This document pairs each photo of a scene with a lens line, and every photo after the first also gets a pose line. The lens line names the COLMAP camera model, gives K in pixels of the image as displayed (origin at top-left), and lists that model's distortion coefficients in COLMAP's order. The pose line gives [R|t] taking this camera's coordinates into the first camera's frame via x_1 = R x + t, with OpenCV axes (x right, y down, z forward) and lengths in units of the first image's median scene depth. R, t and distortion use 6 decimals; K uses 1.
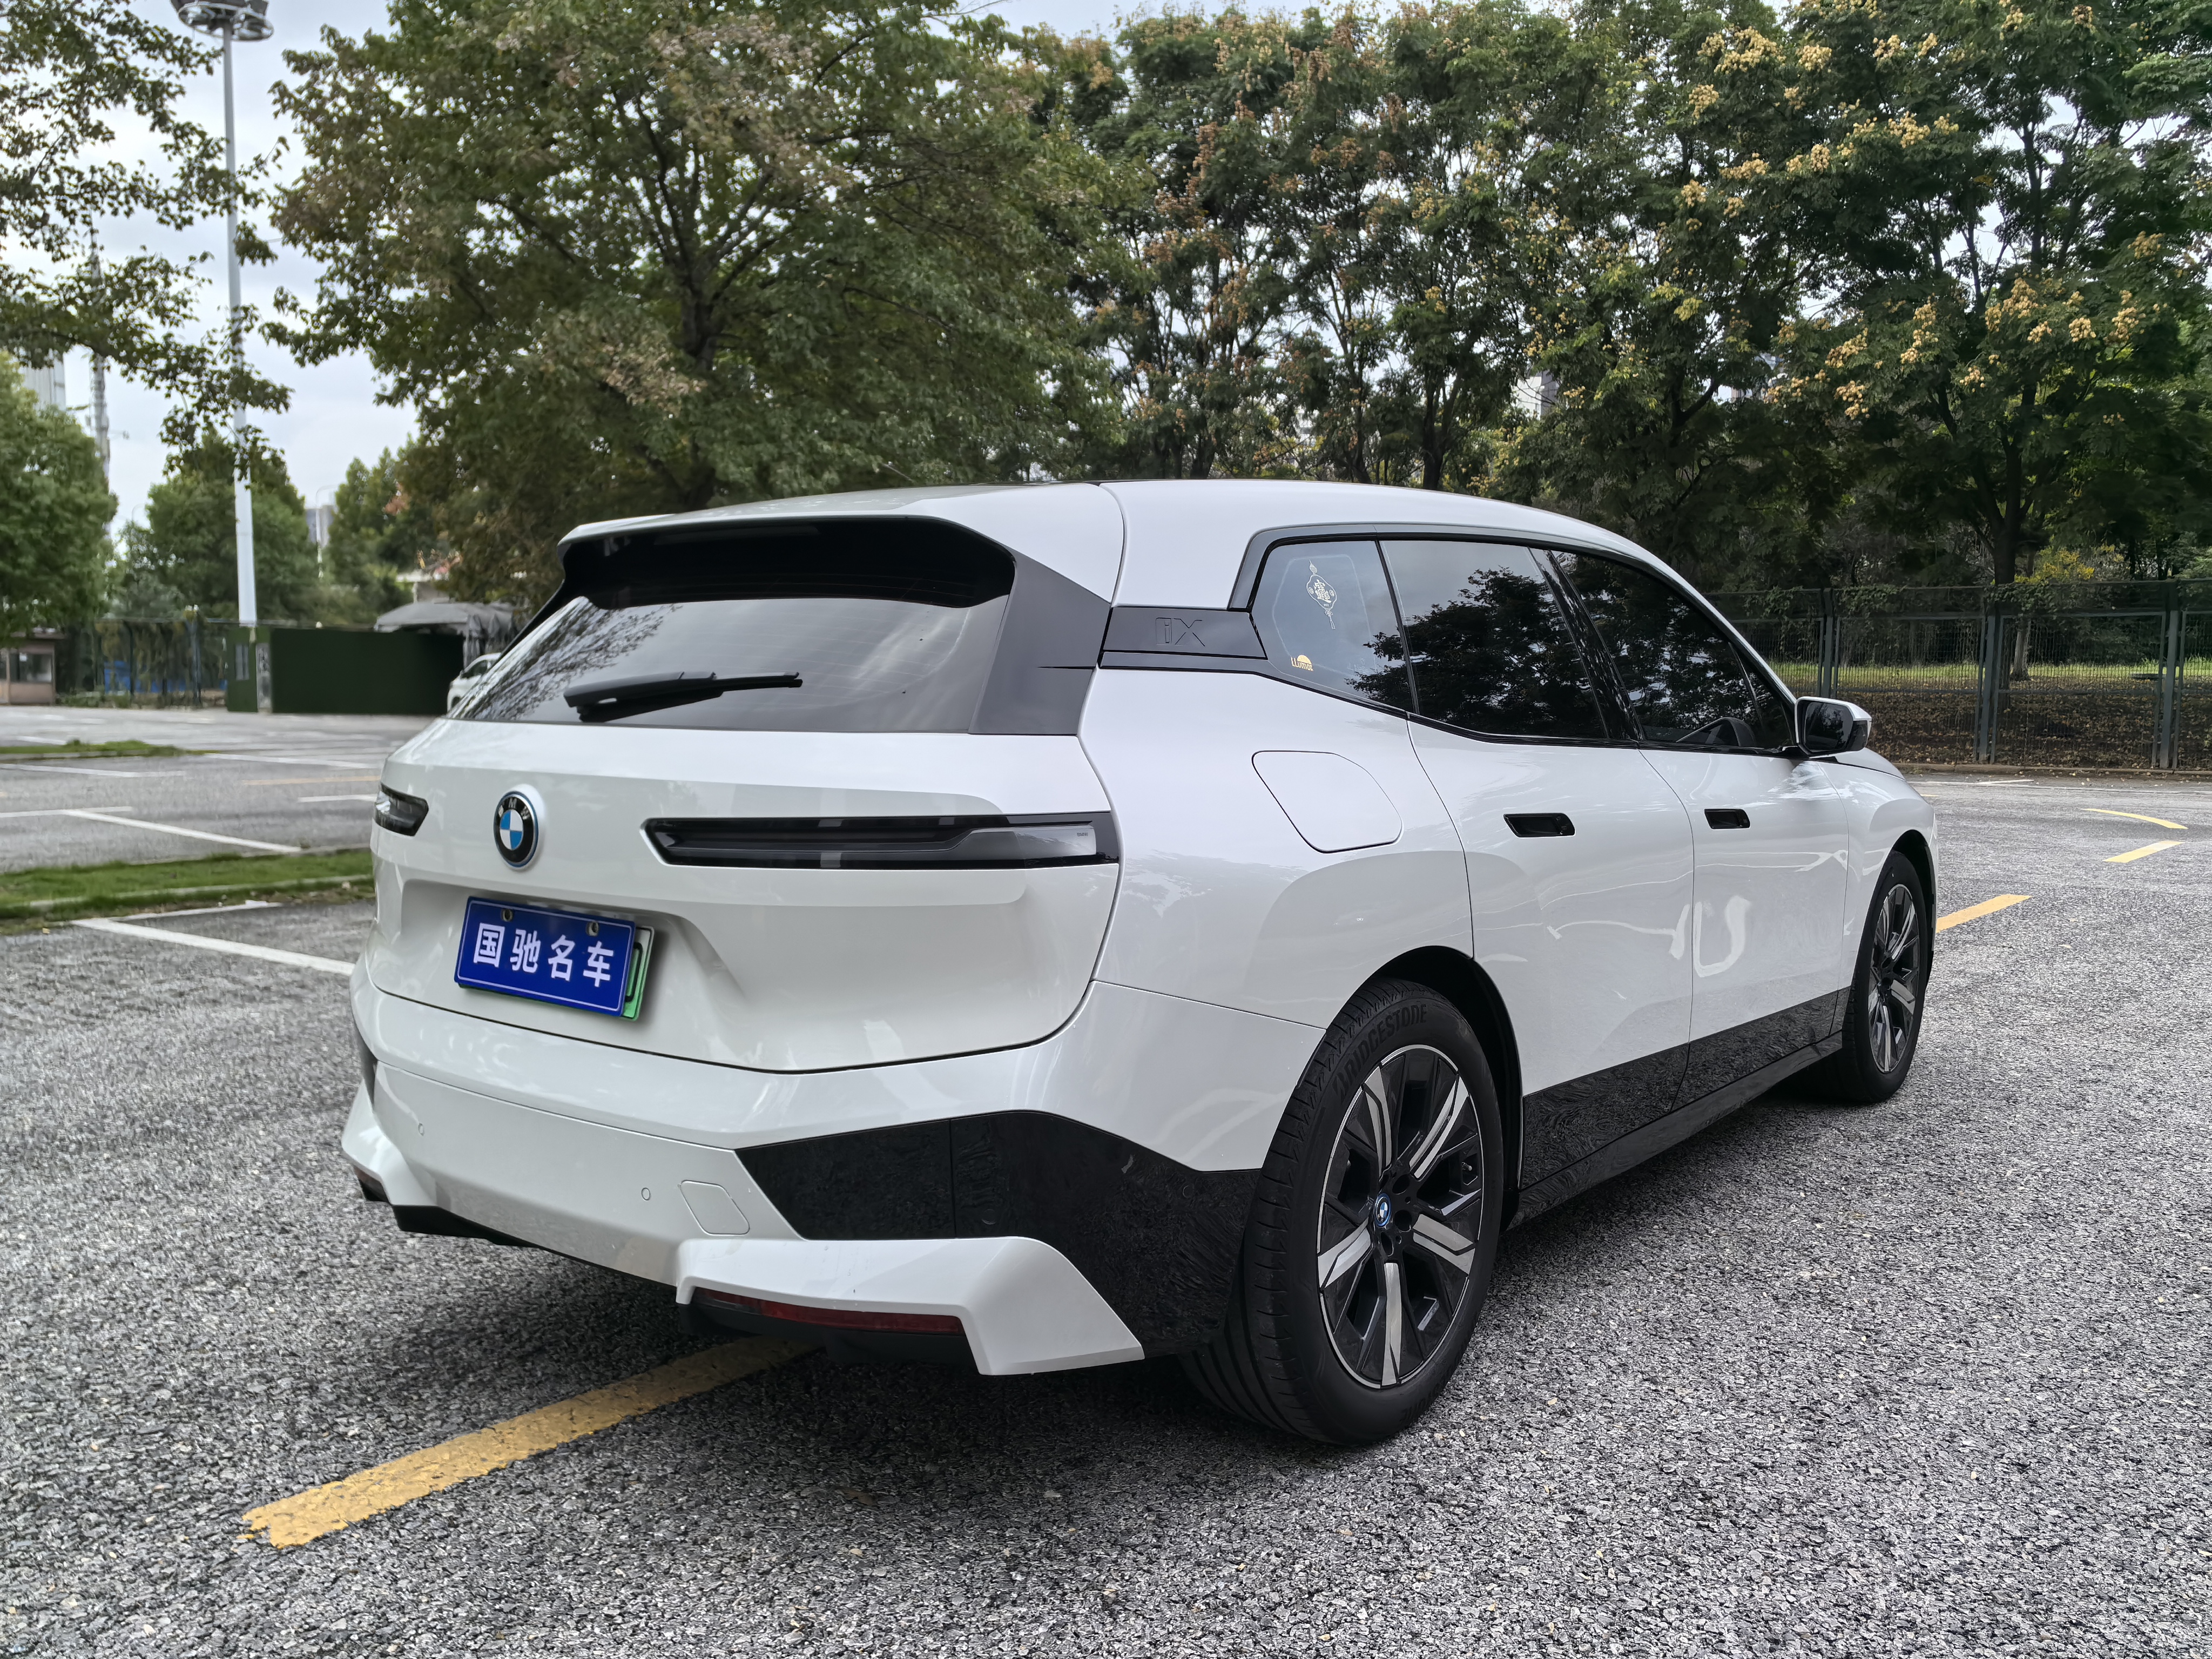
lens RADIAL K [[1759.4, 0, 1098.7], [0, 1759.4, 839.2], [0, 0, 1]] dist [0.066007, -0.079854]
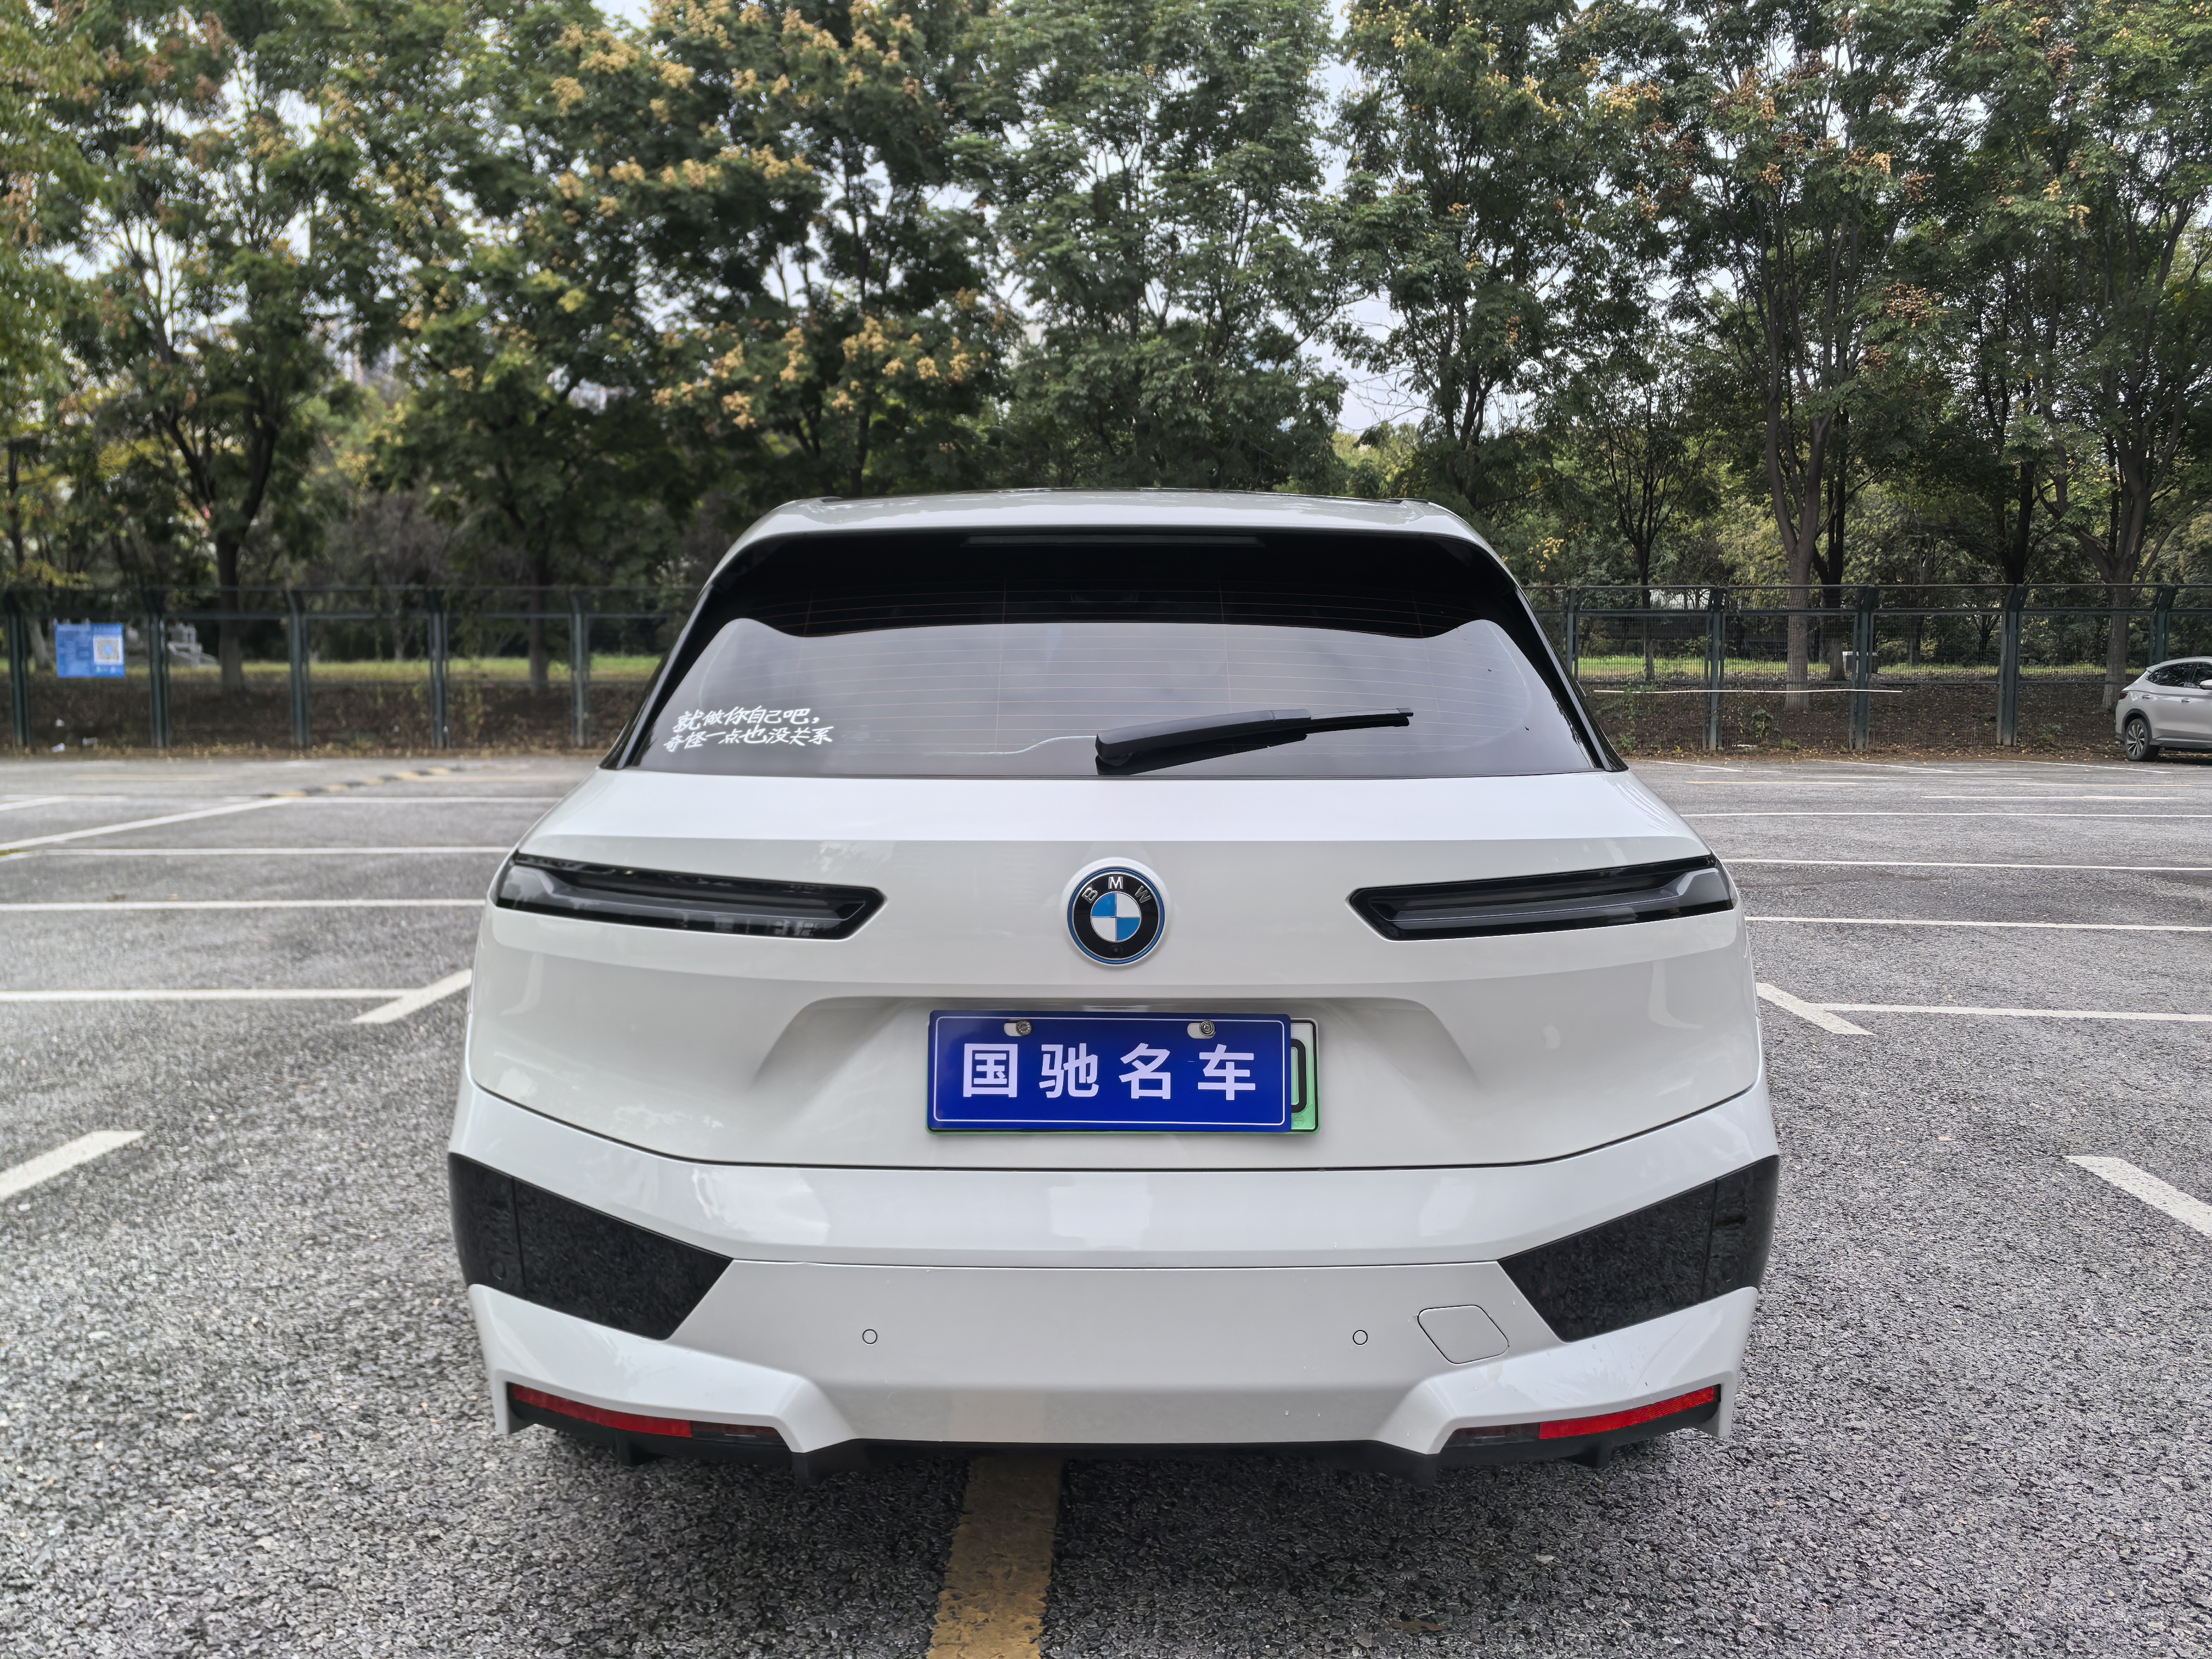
lens RADIAL K [[1759.4, 0, 1098.7], [0, 1759.4, 839.2], [0, 0, 1]] dist [0.066007, -0.079854]
pose [[0.783535, -0.060753, 0.618370, -0.756006], [0.056873, 0.998043, 0.025992, -0.055332], [-0.618739, 0.014803, 0.785457, 0.369621]]
